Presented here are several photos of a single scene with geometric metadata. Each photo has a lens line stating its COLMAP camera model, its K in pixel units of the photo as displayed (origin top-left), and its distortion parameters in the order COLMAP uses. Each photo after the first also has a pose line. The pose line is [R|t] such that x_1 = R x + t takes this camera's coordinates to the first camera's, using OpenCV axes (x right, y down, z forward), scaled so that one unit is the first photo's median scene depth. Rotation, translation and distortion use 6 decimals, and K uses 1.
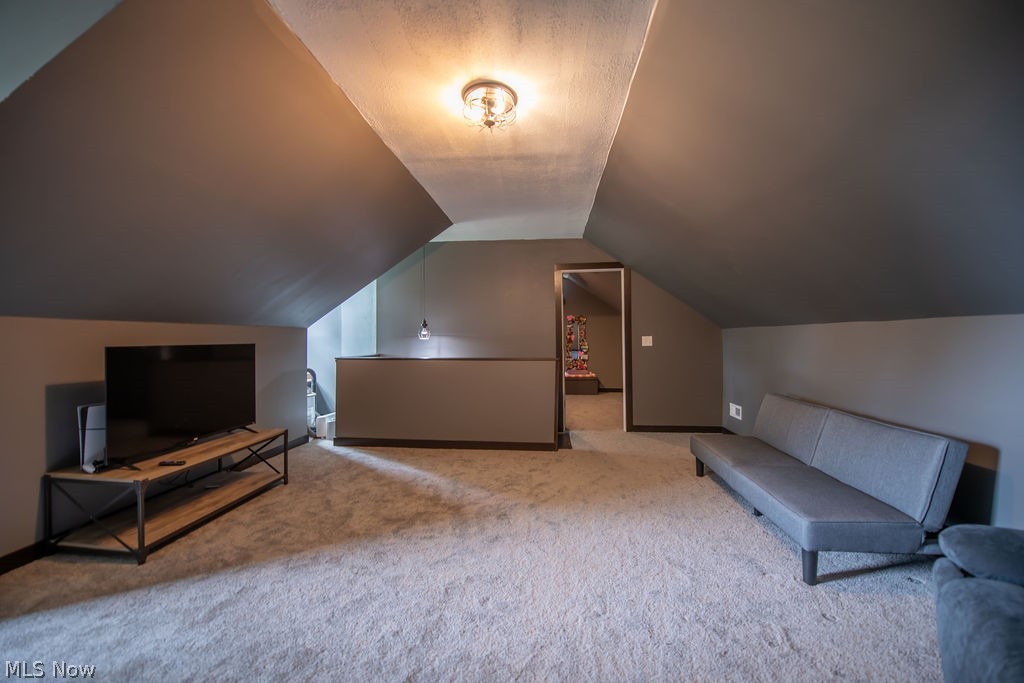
lens RADIAL K [[406.1, 0, 512.3], [0, 406.1, 337.3], [0, 0, 1]] dist [-0.018680, -0.001639]
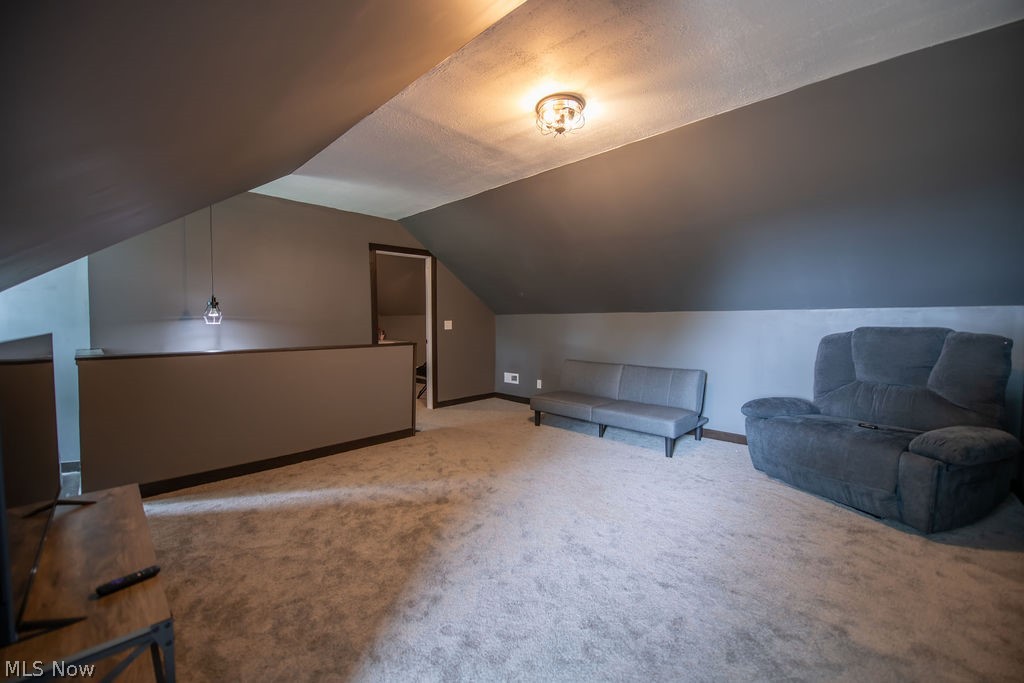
lens RADIAL K [[406.1, 0, 513.3], [0, 406.1, 336.1], [0, 0, 1]] dist [-0.018680, -0.001639]
pose [[0.624745, -0.026490, 0.780379, -0.662999], [0.000716, 0.999443, 0.033352, 0.003968], [-0.780828, -0.020278, 0.624416, 0.249411]]
